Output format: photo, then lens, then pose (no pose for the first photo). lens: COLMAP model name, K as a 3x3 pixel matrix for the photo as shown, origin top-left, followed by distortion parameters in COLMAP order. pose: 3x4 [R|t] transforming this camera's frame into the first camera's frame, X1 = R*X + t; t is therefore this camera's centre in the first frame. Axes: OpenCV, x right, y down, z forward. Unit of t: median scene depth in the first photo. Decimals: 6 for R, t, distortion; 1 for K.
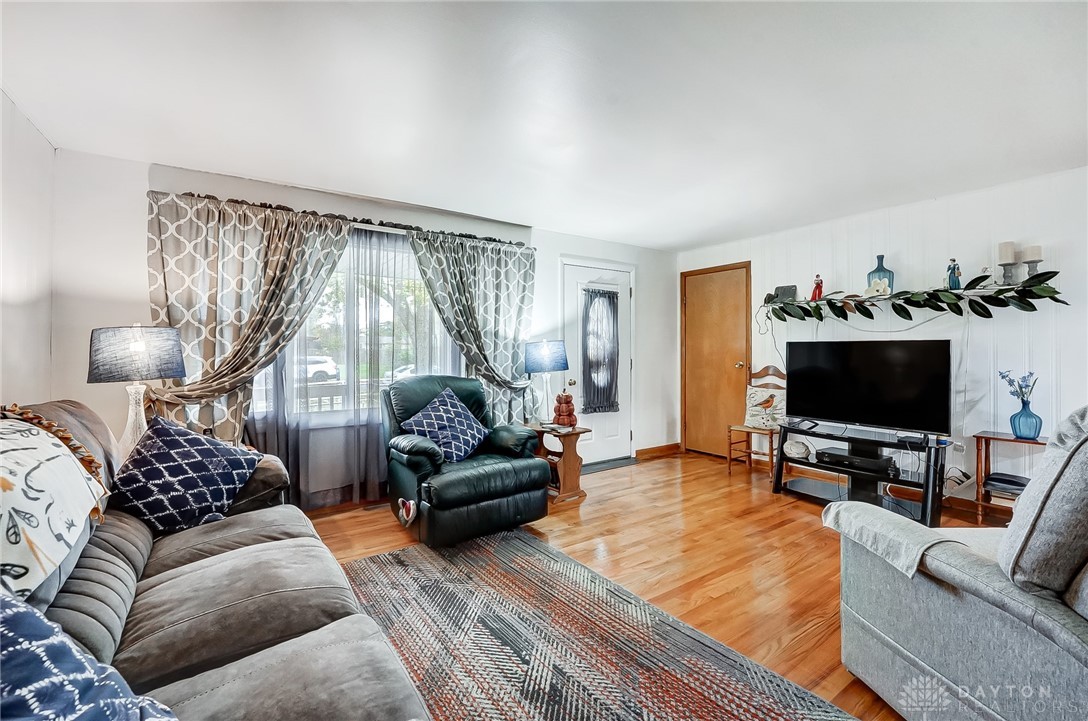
lens RADIAL K [[468.8, 0, 525.5], [0, 468.8, 347.0], [0, 0, 1]] dist [-0.005571, -0.000179]
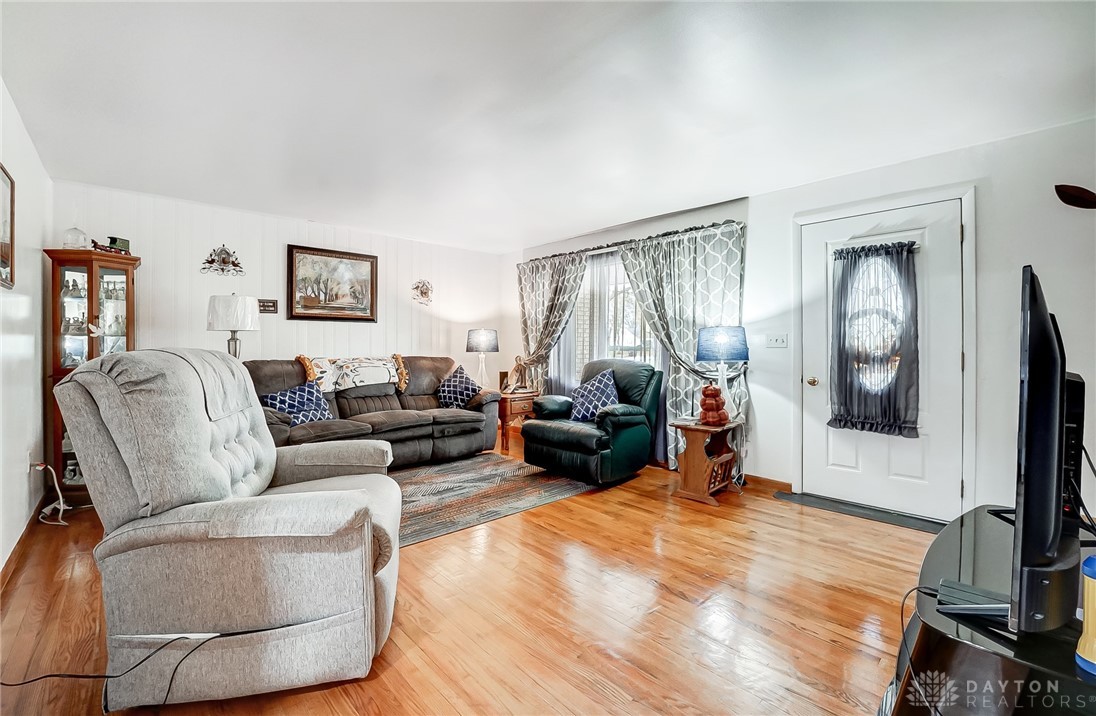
lens RADIAL K [[460.1, 0, 522.0], [0, 460.1, 349.2], [0, 0, 1]] dist [-0.011821, -0.000132]
pose [[0.136072, 0.009135, -0.990657, 0.977727], [0.001196, 0.999955, 0.009385, 0.021979], [0.990698, -0.002462, 0.136055, 0.573573]]
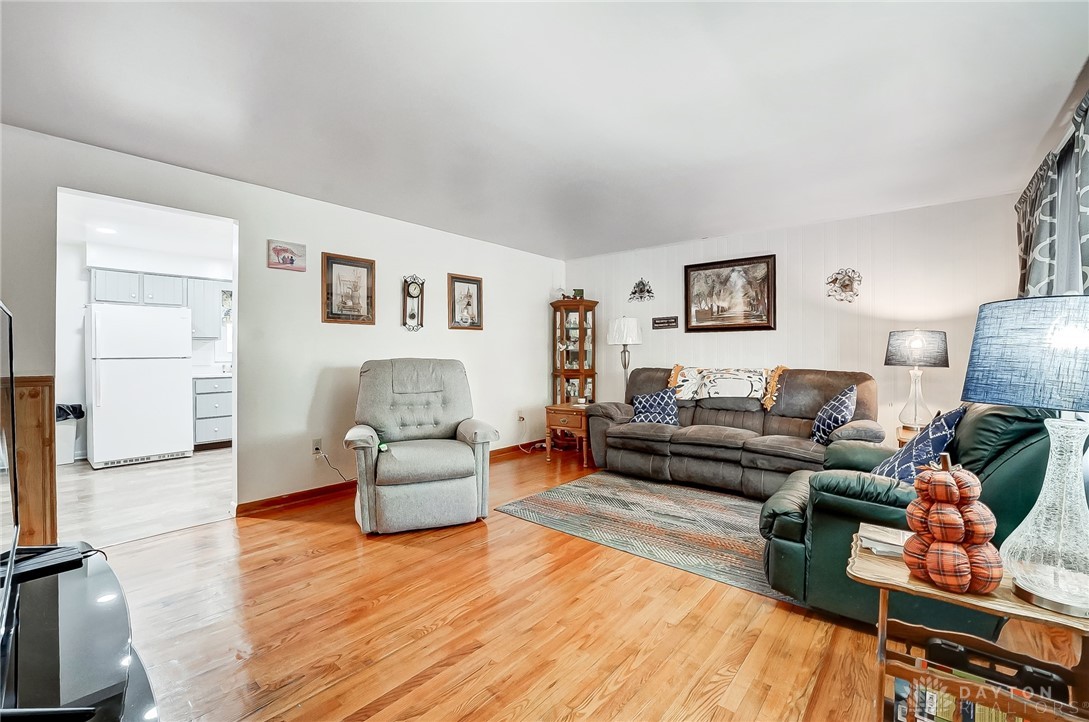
lens RADIAL K [[457.2, 0, 540.7], [0, 457.2, 358.3], [0, 0, 1]] dist [-0.030841, 0.002502]
pose [[-0.958382, 0.002907, -0.285474, 0.472333], [0.001591, 0.999987, 0.004842, 0.023179], [0.285484, 0.004186, -0.958374, 1.320550]]
